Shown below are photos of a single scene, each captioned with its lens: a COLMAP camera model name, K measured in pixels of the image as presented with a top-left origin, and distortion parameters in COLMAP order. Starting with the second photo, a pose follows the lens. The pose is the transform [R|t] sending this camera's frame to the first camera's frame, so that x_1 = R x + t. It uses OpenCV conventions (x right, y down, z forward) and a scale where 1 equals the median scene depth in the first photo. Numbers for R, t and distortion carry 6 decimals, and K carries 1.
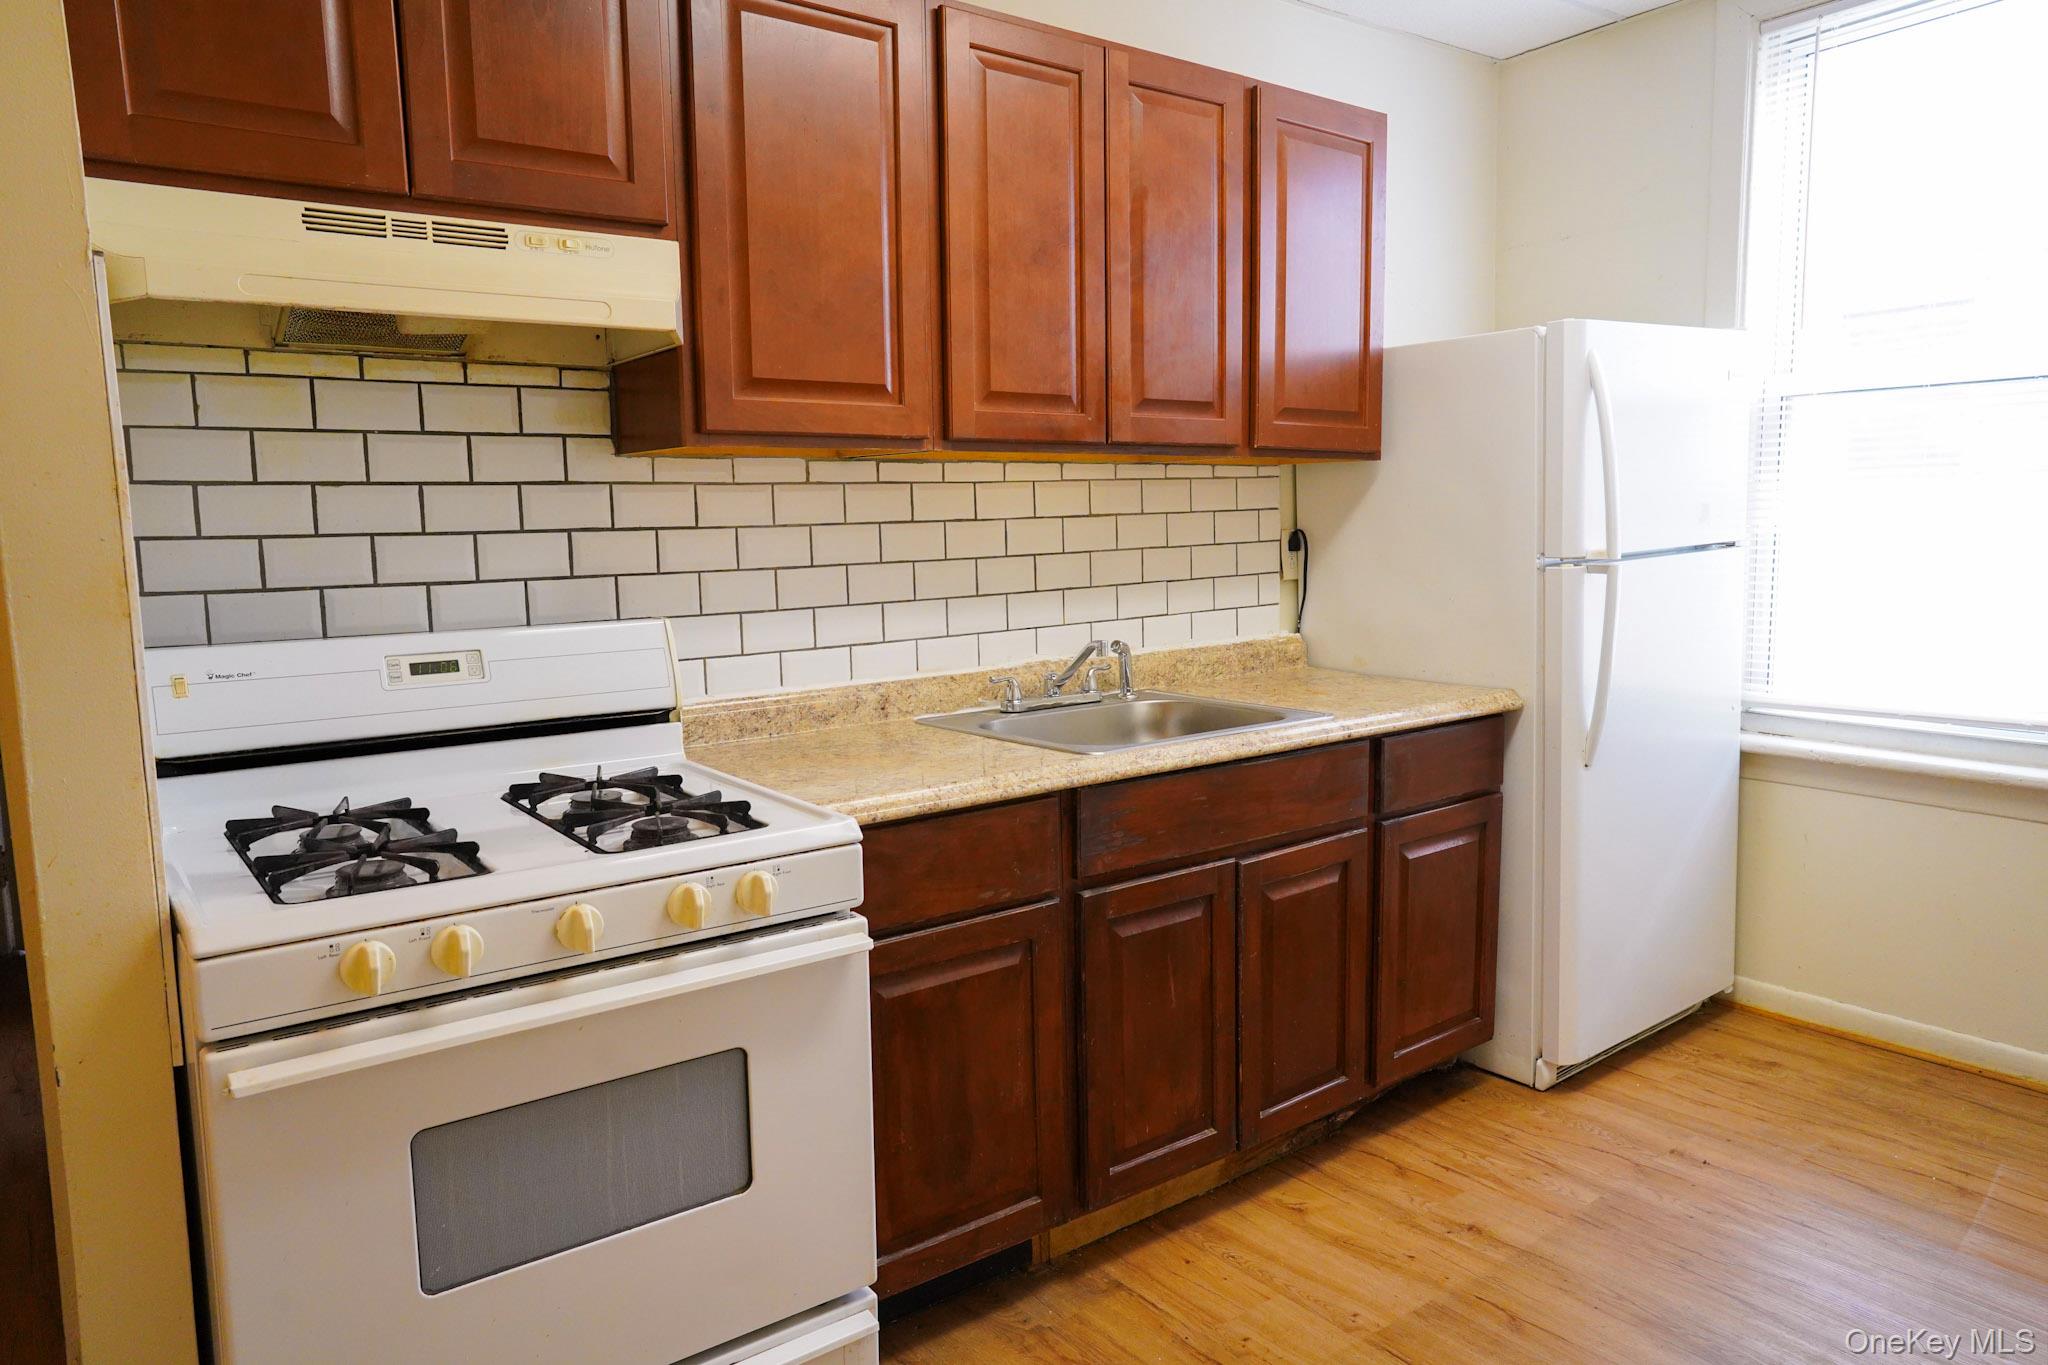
lens RADIAL K [[1361.6, 0, 1028.7], [0, 1361.6, 680.6], [0, 0, 1]] dist [-0.036276, 0.046660]
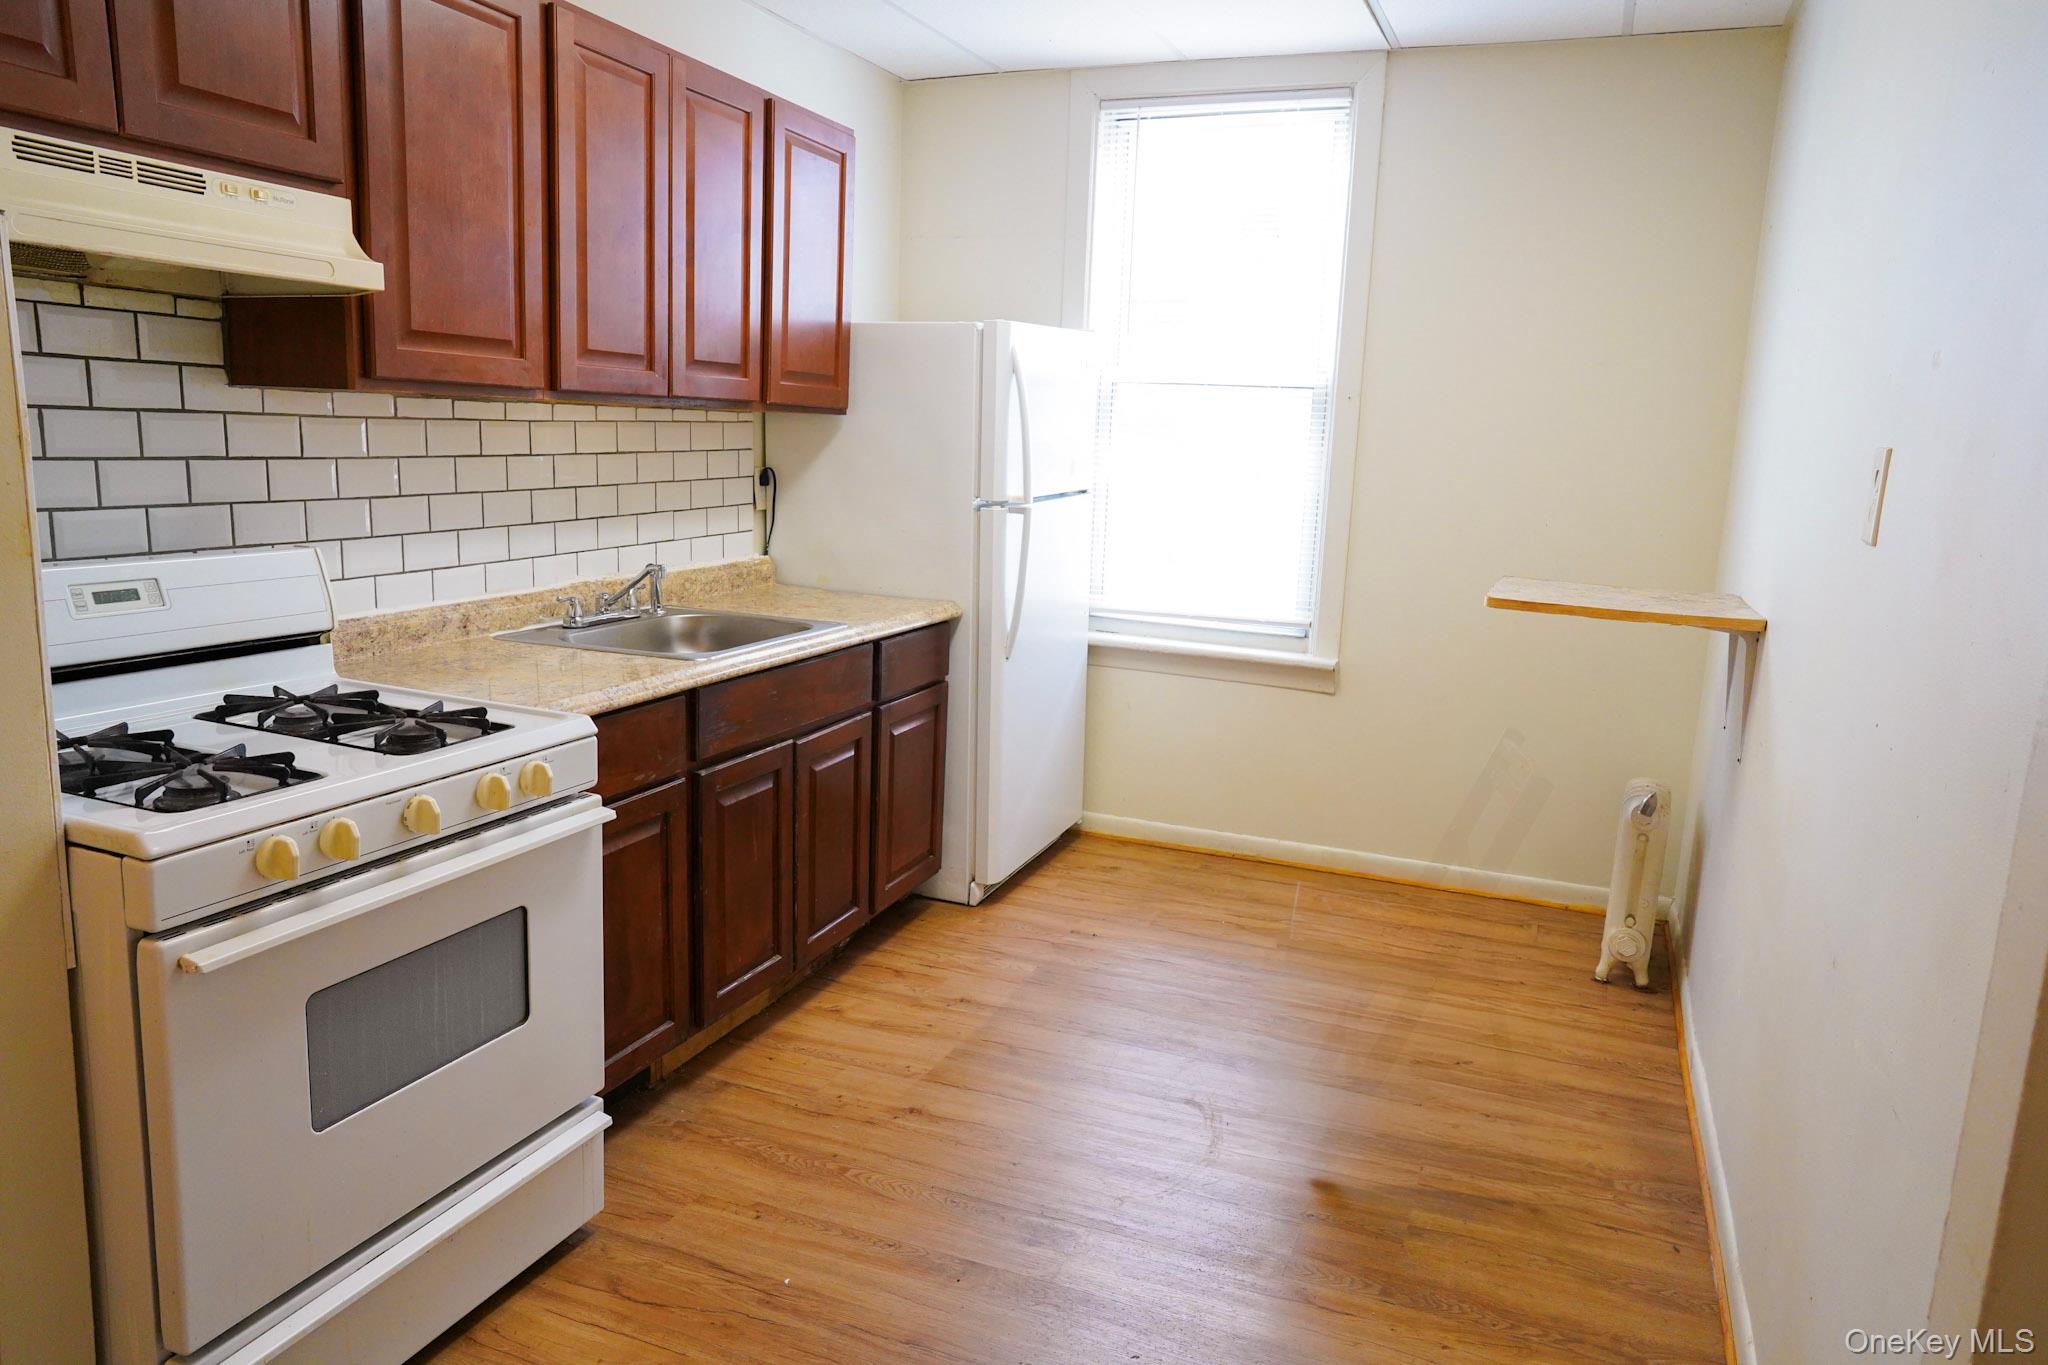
lens RADIAL K [[1361.6, 0, 1028.2], [0, 1361.6, 675.9], [0, 0, 1]] dist [-0.036276, 0.046660]
pose [[0.858319, -0.041028, 0.511474, -0.326190], [0.008745, 0.997823, 0.065364, -0.008991], [-0.513043, -0.051631, 0.856809, -0.200725]]
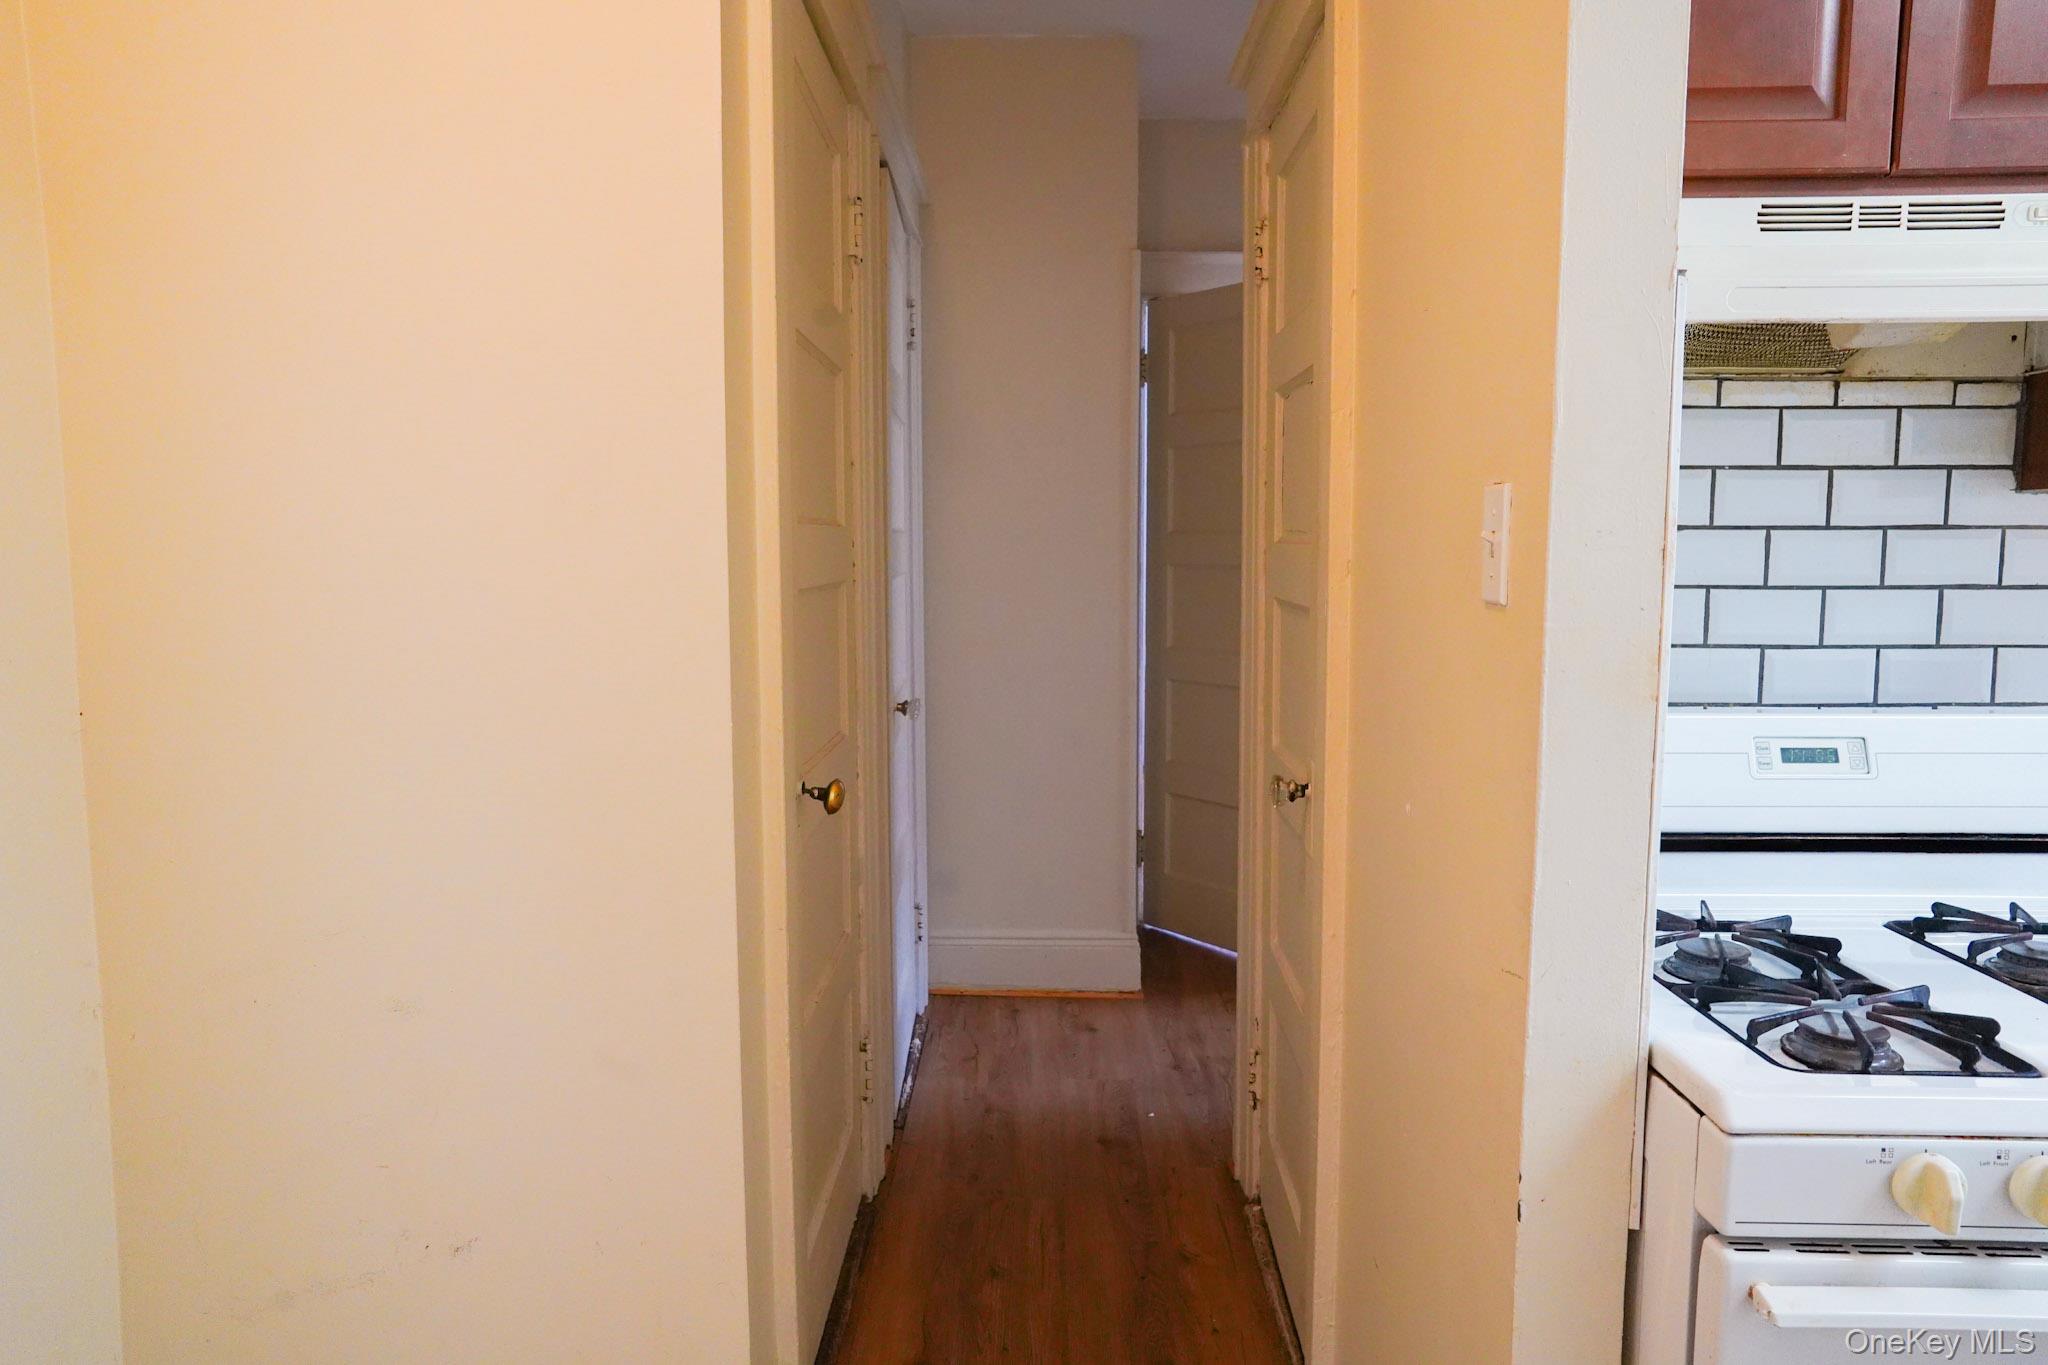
lens RADIAL K [[1361.6, 0, 1010.4], [0, 1361.6, 679.2], [0, 0, 1]] dist [-0.036276, 0.046660]
pose [[0.786011, 0.079803, -0.613041, -0.281072], [-0.087749, 0.995995, 0.017147, -0.023764], [0.611954, 0.040316, 0.789865, 0.050832]]
